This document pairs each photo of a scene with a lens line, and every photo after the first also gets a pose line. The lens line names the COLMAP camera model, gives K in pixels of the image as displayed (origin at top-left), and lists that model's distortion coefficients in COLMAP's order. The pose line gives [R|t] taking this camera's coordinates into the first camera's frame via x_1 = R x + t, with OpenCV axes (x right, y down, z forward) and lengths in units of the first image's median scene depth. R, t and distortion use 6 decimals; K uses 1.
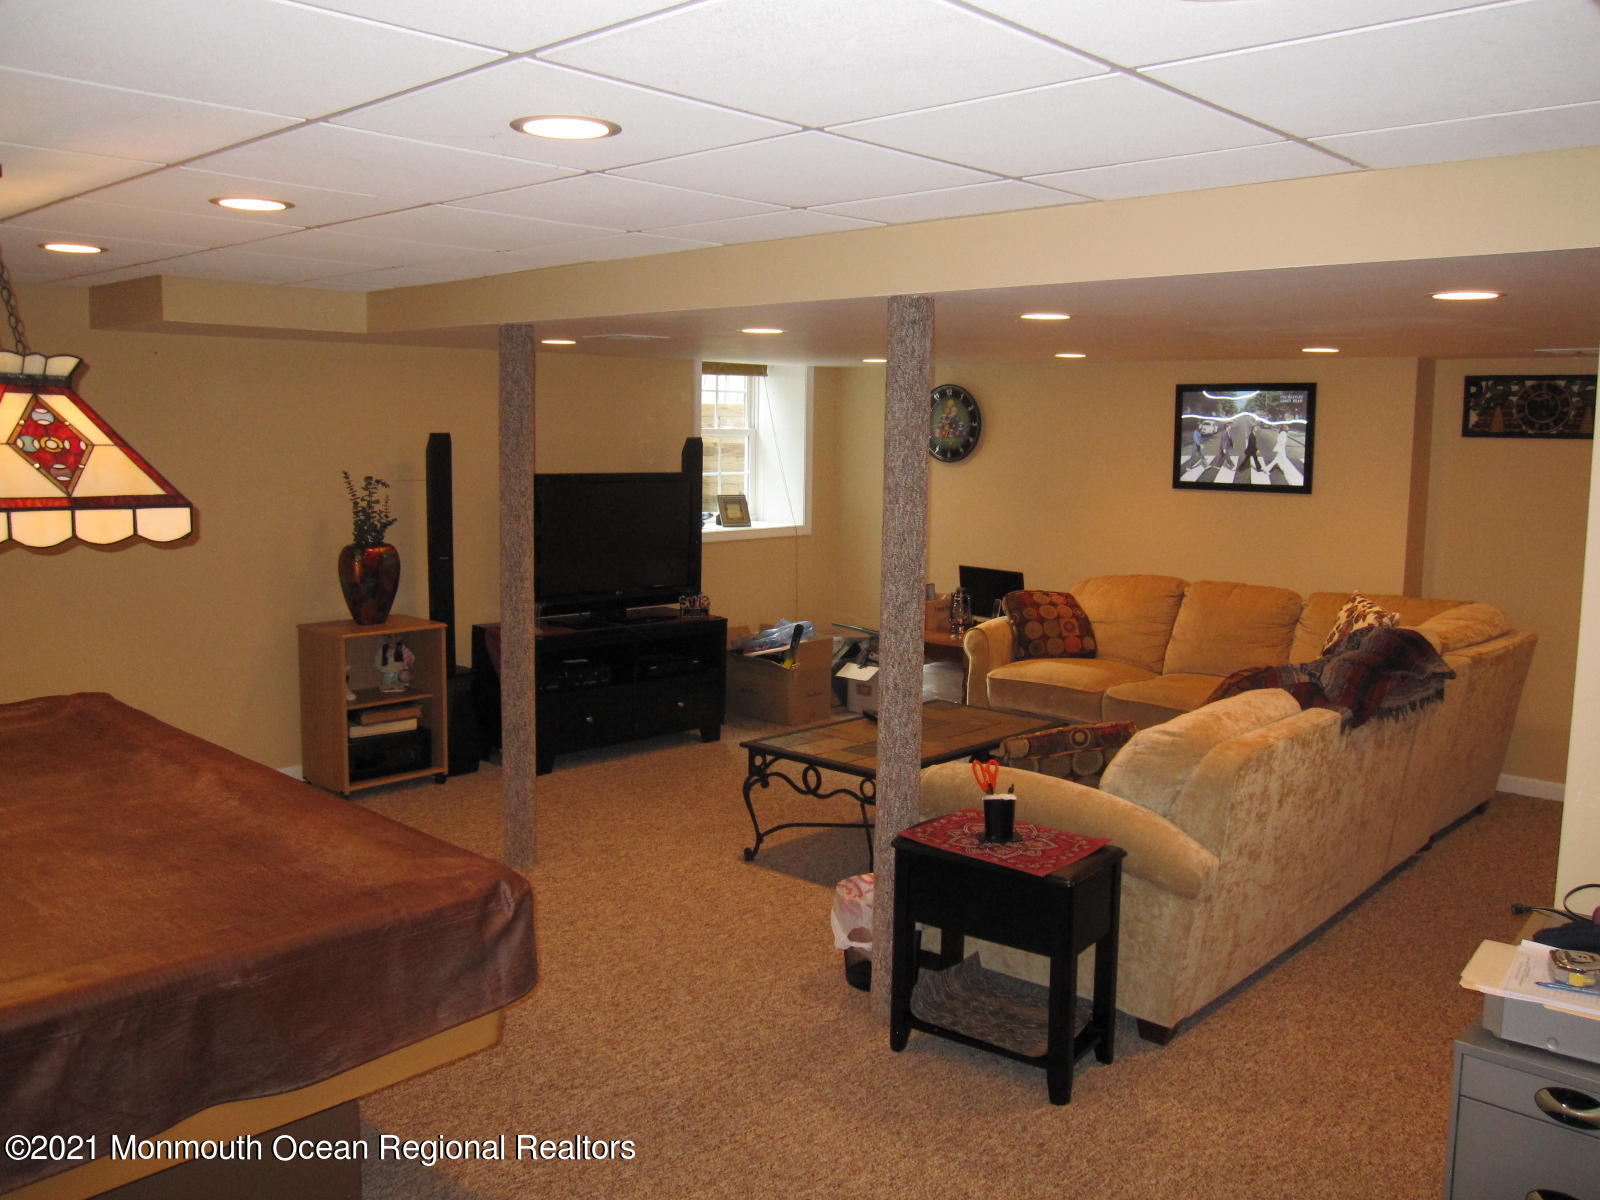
lens RADIAL K [[1338.4, 0, 804.0], [0, 1338.4, 598.8], [0, 0, 1]] dist [-0.077807, 0.044102]
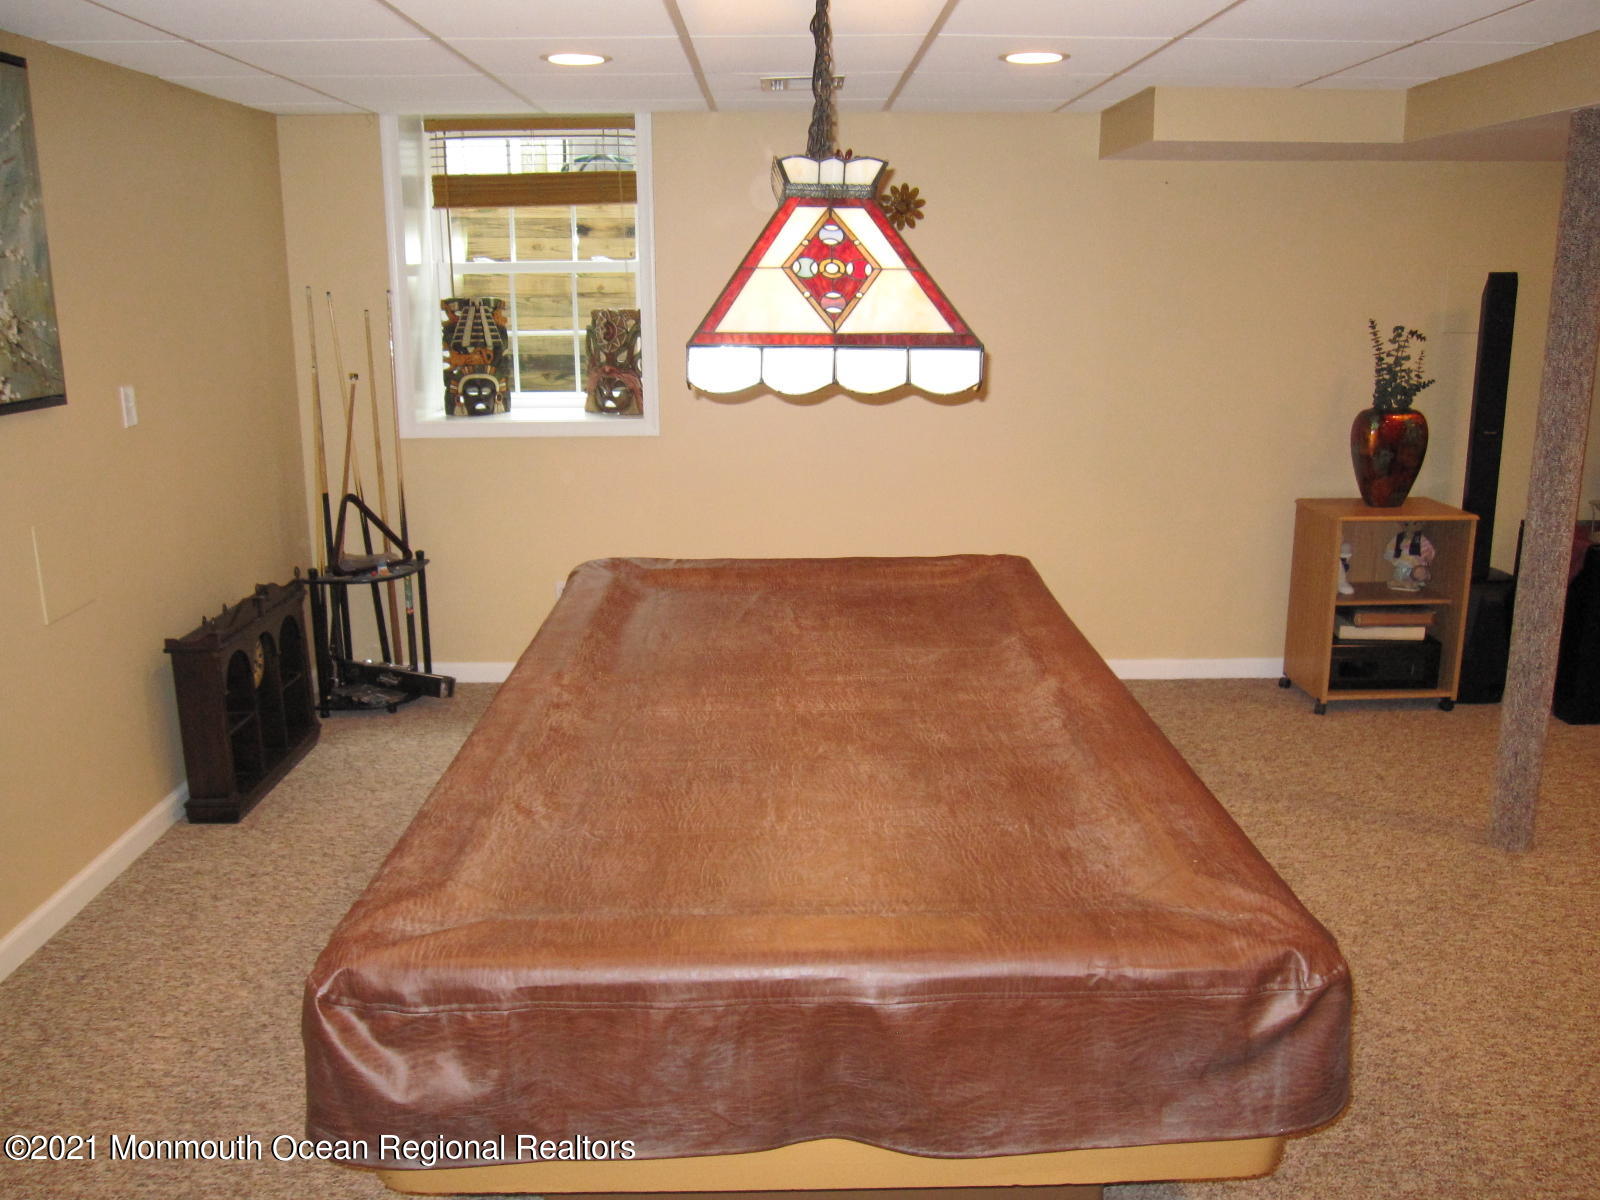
lens RADIAL K [[1338.4, 0, 795.6], [0, 1338.4, 596.5], [0, 0, 1]] dist [-0.077807, 0.044102]
pose [[0.690849, 0.148334, -0.707620, 0.015508], [-0.072754, 0.988022, 0.136083, -0.013702], [0.719330, -0.042530, 0.693366, 0.202620]]
